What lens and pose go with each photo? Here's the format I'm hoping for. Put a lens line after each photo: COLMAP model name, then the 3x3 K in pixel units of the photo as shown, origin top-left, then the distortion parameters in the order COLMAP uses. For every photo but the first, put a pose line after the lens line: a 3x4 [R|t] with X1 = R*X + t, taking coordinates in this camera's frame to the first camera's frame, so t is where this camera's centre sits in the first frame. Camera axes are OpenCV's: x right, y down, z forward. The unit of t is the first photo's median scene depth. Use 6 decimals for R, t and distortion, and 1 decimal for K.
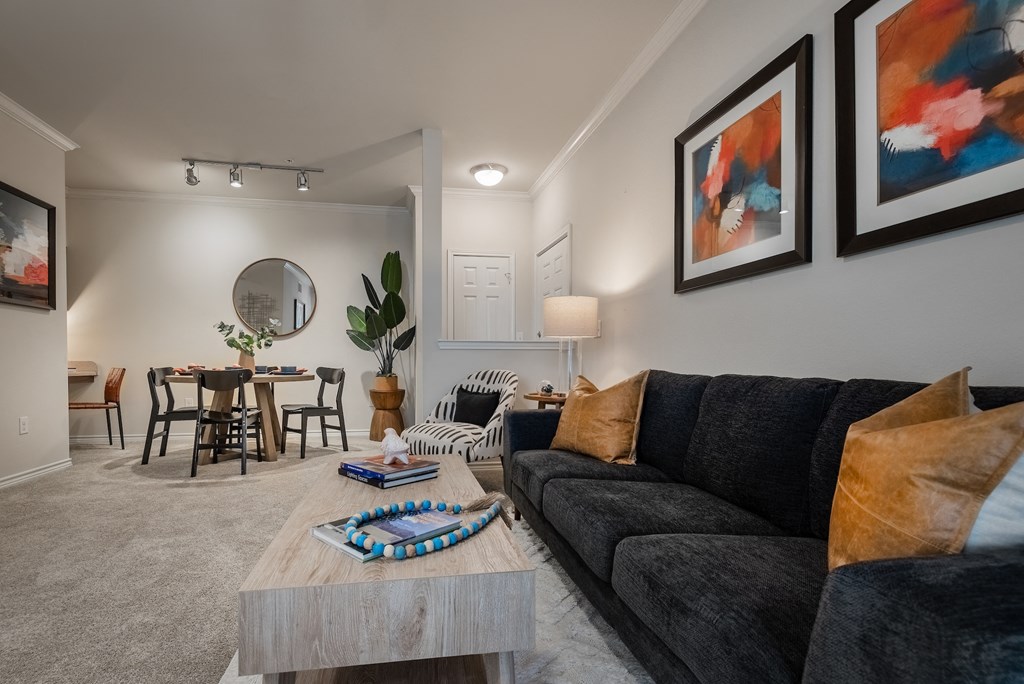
lens RADIAL K [[586.3, 0, 557.8], [0, 586.3, 373.3], [0, 0, 1]] dist [-0.007336, -0.003702]
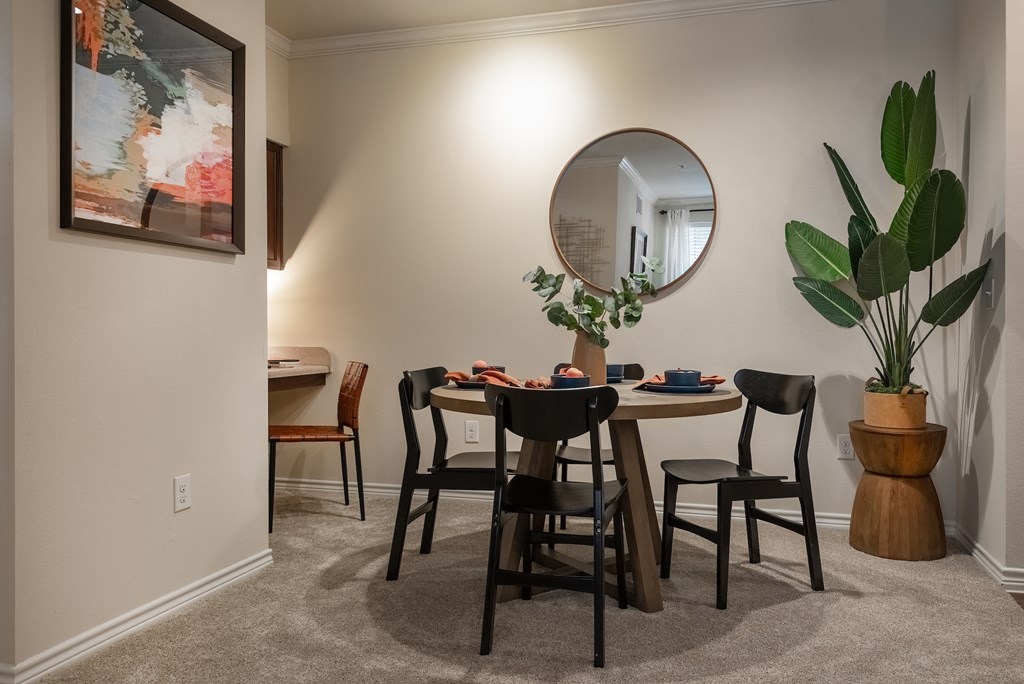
lens RADIAL K [[837.2, 0, 510.8], [0, 837.2, 342.7], [0, 0, 1]] dist [0.021512, 0.002618]
pose [[0.875139, 0.007175, -0.483819, -0.283772], [-0.005721, 0.999974, 0.004482, -0.033679], [0.483838, -0.001154, 0.875157, 0.431247]]
